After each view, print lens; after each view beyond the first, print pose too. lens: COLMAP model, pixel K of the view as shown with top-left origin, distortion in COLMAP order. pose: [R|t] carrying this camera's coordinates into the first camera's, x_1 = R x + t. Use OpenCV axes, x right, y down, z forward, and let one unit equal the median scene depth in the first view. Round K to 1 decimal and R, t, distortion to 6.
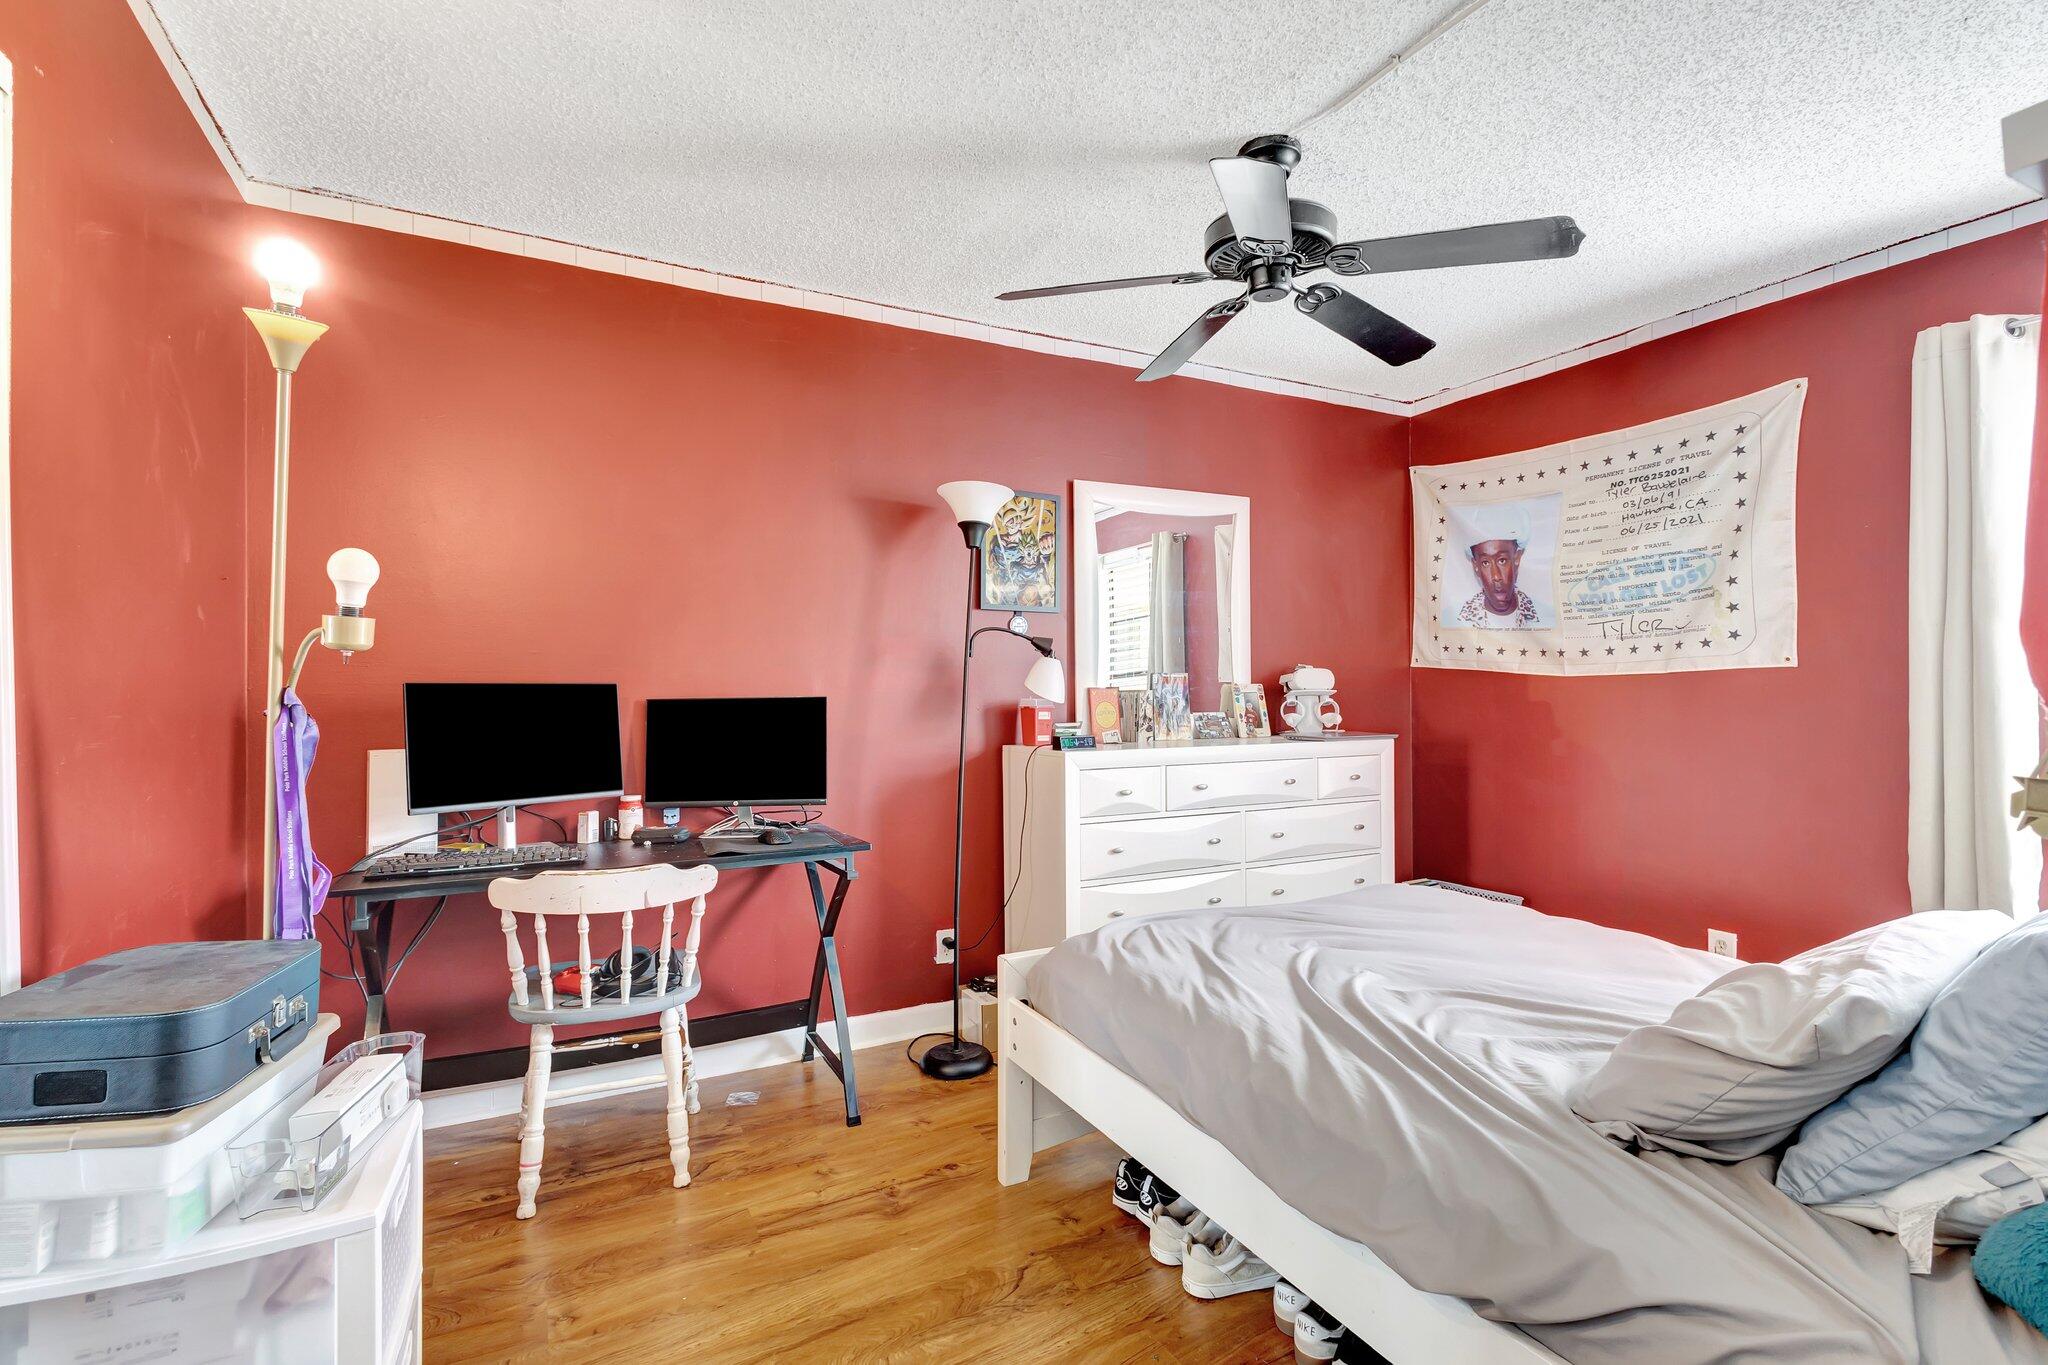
lens RADIAL K [[943.0, 0, 1017.0], [0, 943.0, 677.5], [0, 0, 1]] dist [0.018289, 0.000132]
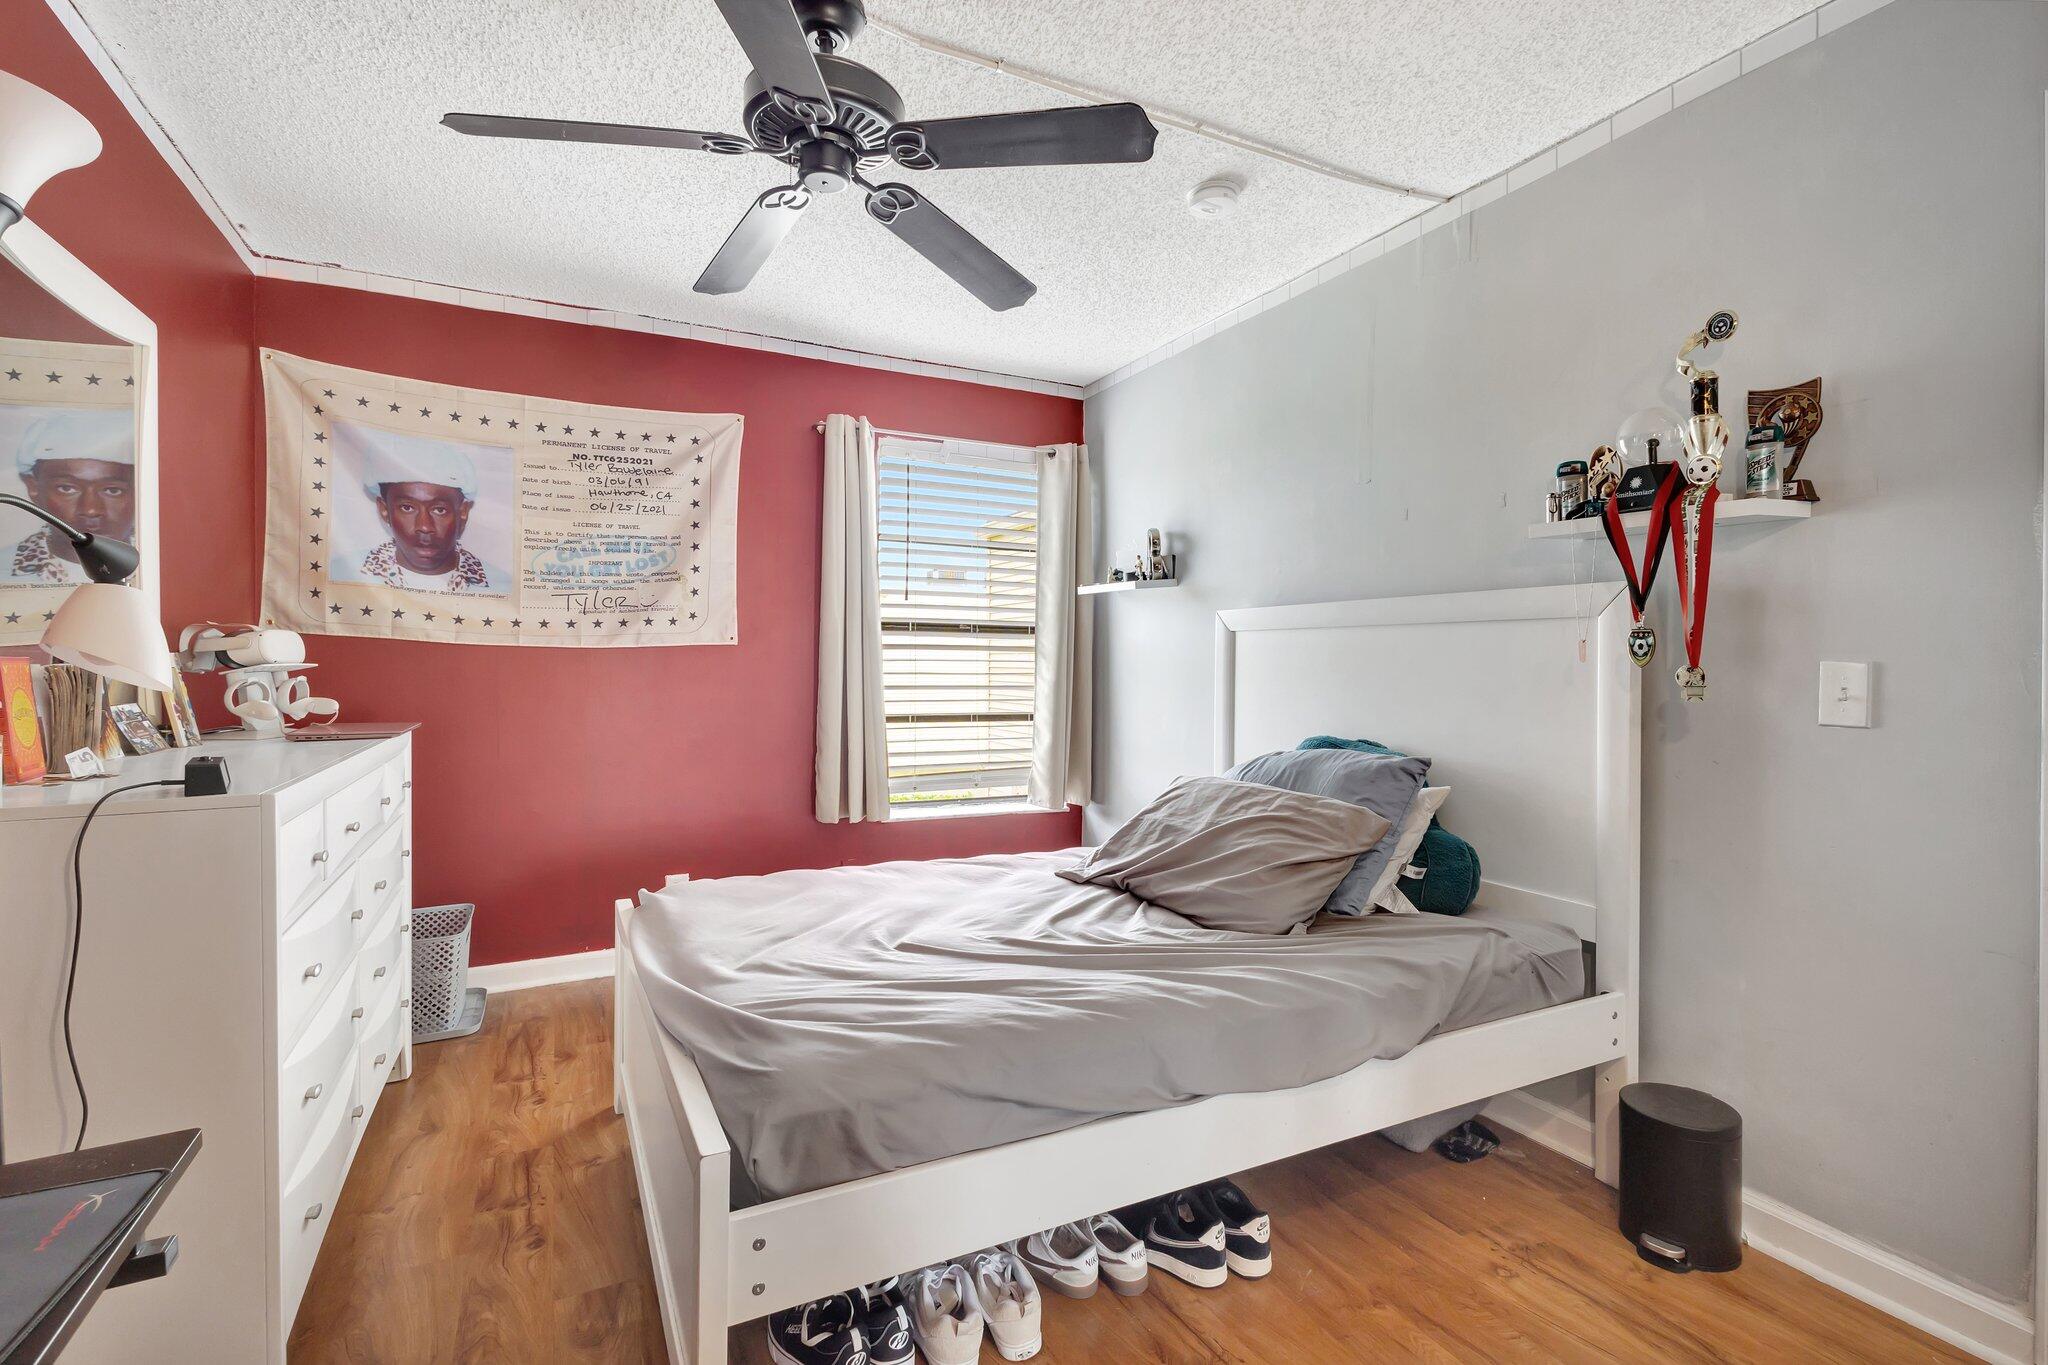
lens RADIAL K [[943.0, 0, 1014.4], [0, 943.0, 675.8], [0, 0, 1]] dist [0.018289, 0.000132]
pose [[0.020886, -0.013592, 0.999689, -0.366118], [-0.012257, 0.999829, 0.013850, 0.006884], [-0.999707, -0.012542, 0.020716, 0.536405]]
